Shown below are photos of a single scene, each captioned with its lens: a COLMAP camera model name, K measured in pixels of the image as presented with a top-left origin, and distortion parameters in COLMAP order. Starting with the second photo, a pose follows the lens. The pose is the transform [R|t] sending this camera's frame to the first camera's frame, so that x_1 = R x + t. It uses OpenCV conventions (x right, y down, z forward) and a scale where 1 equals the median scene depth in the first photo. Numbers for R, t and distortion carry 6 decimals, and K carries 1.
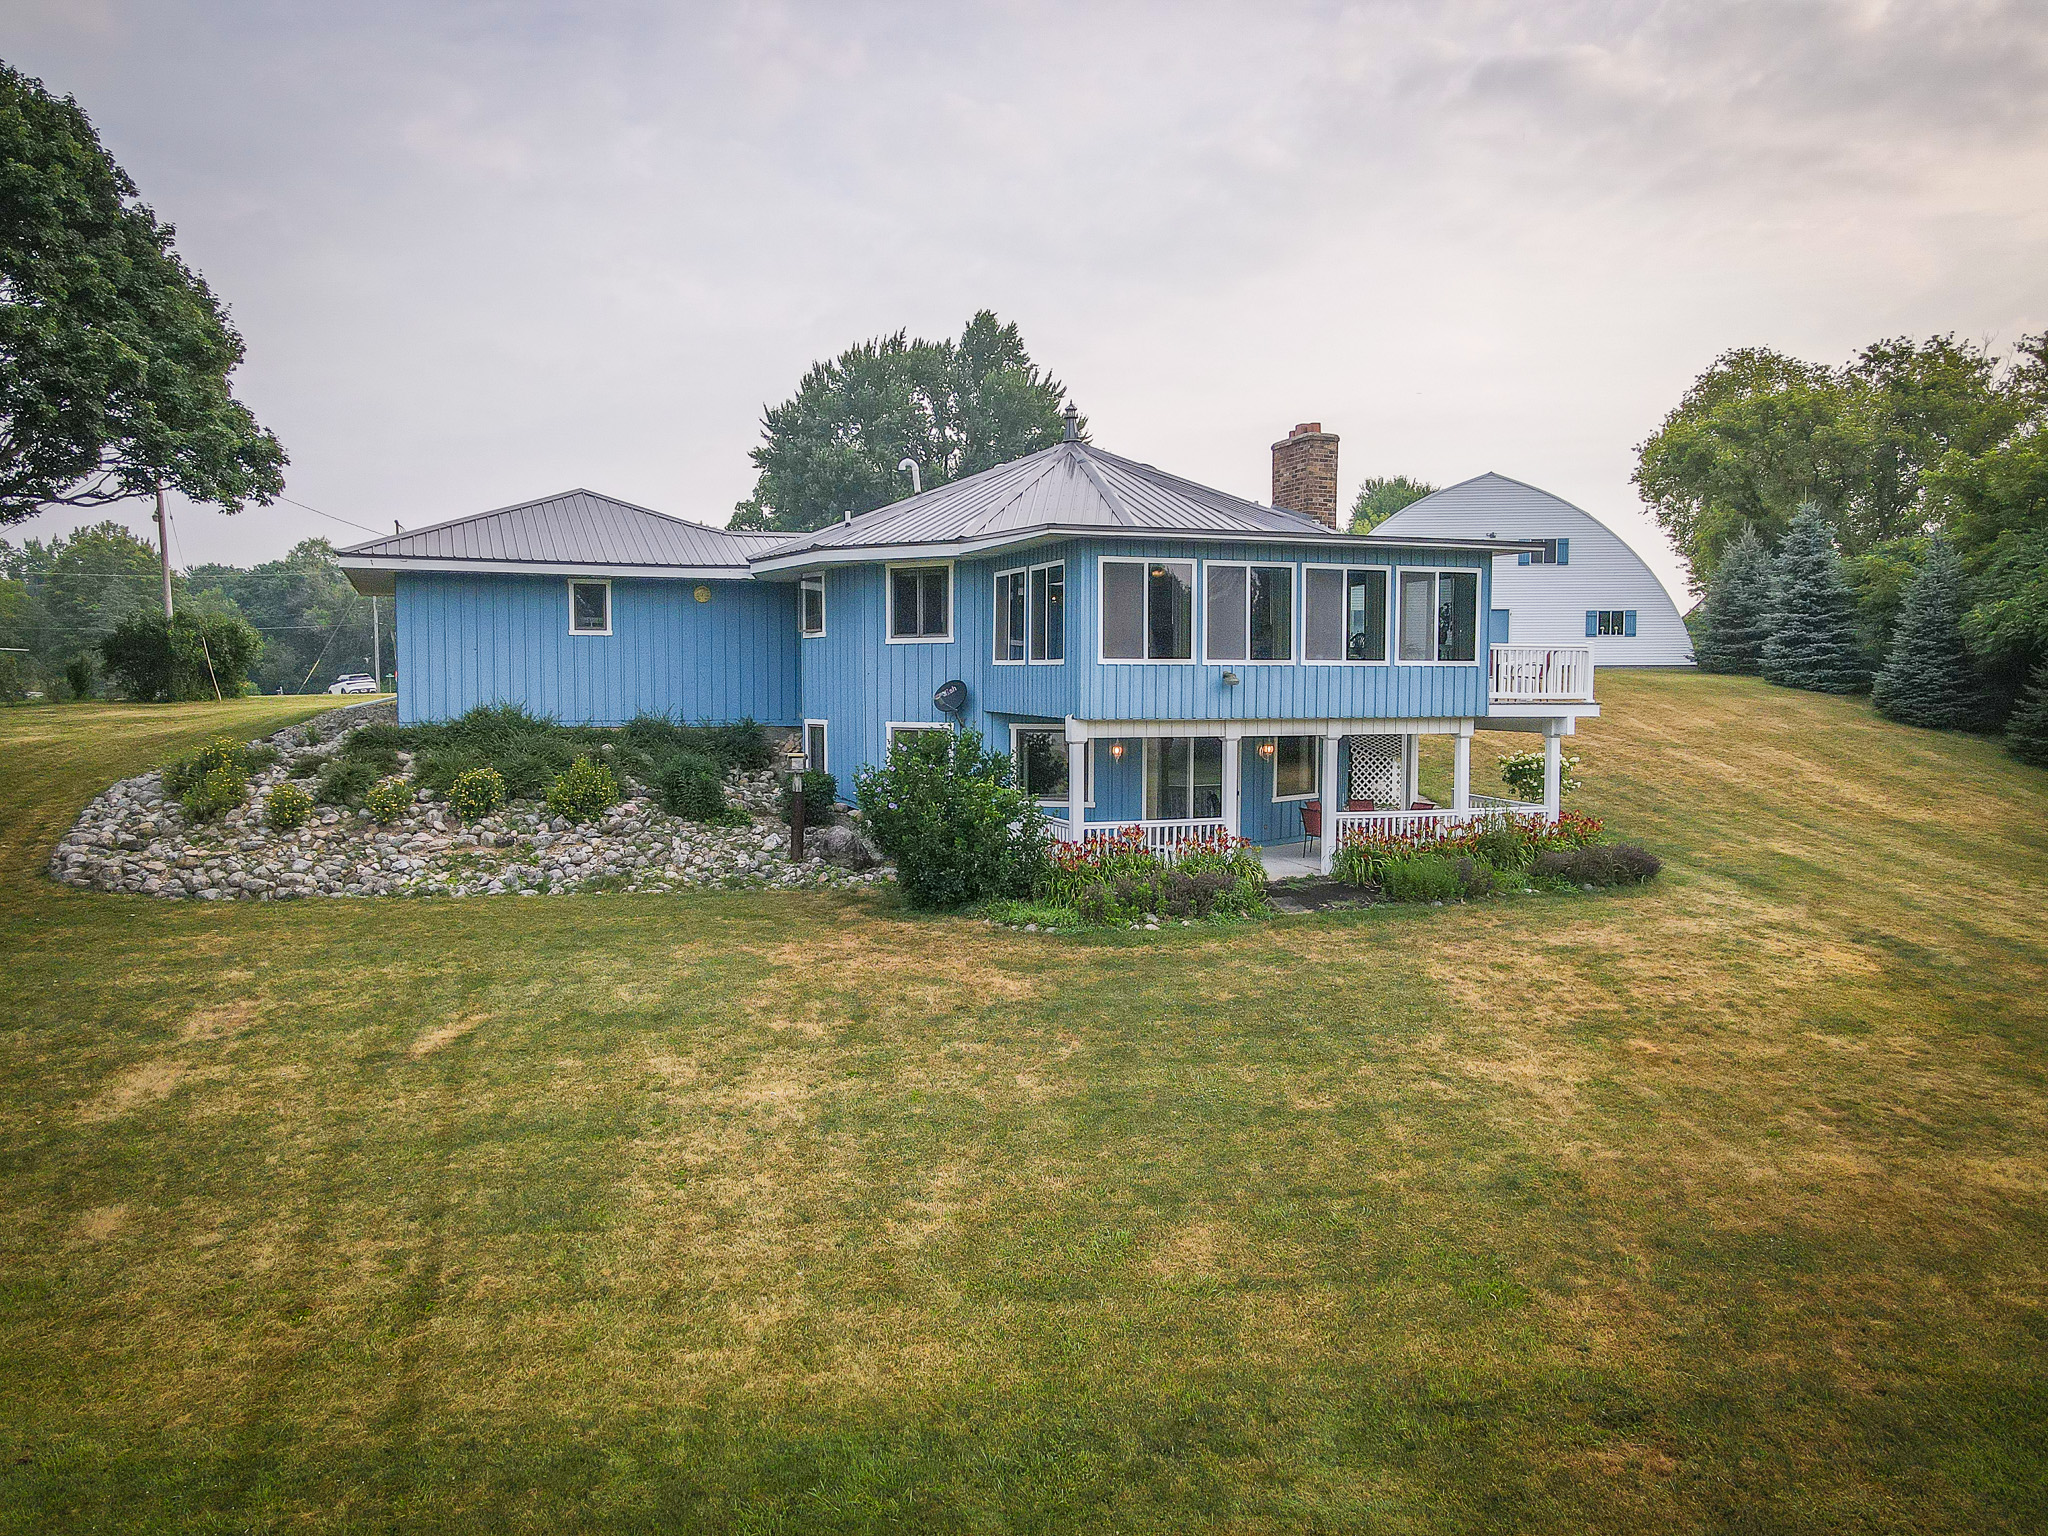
lens RADIAL K [[1499.6, 0, 1010.8], [0, 1499.6, 768.9], [0, 0, 1]] dist [0.010091, 0.015736]
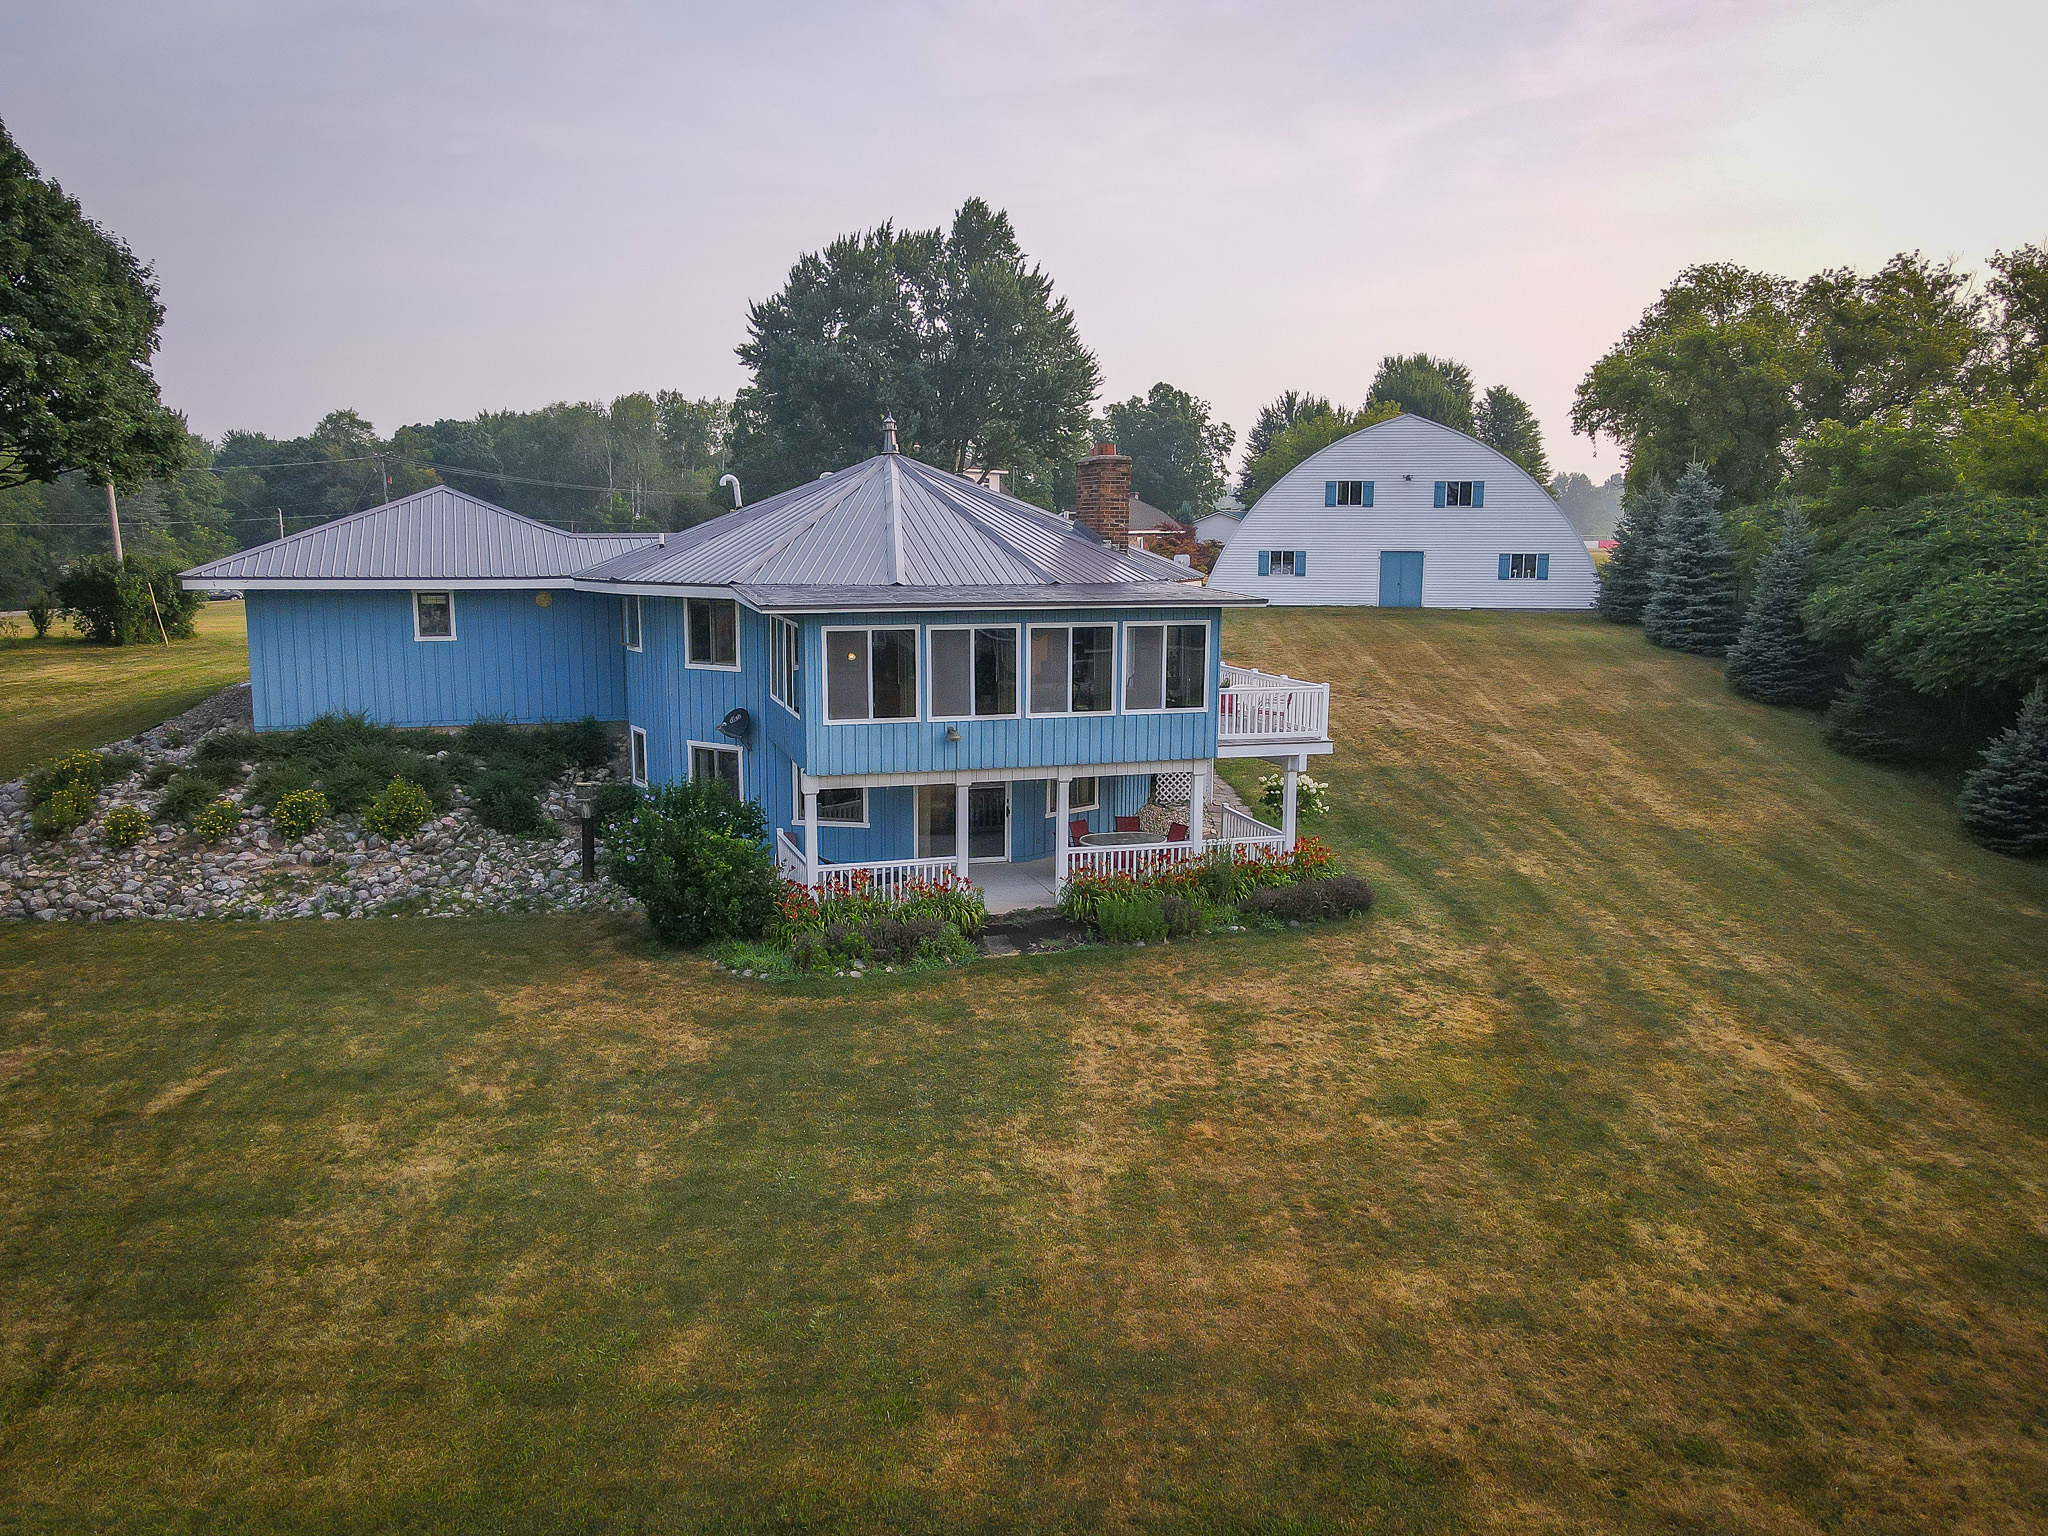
lens RADIAL K [[1499.6, 0, 1014.7], [0, 1499.6, 767.4], [0, 0, 1]] dist [0.010091, 0.015736]
pose [[0.999311, 0.008677, -0.036076, 0.213050], [-0.005138, 0.995267, 0.097046, -0.131616], [0.036747, -0.096794, 0.994626, -0.068764]]
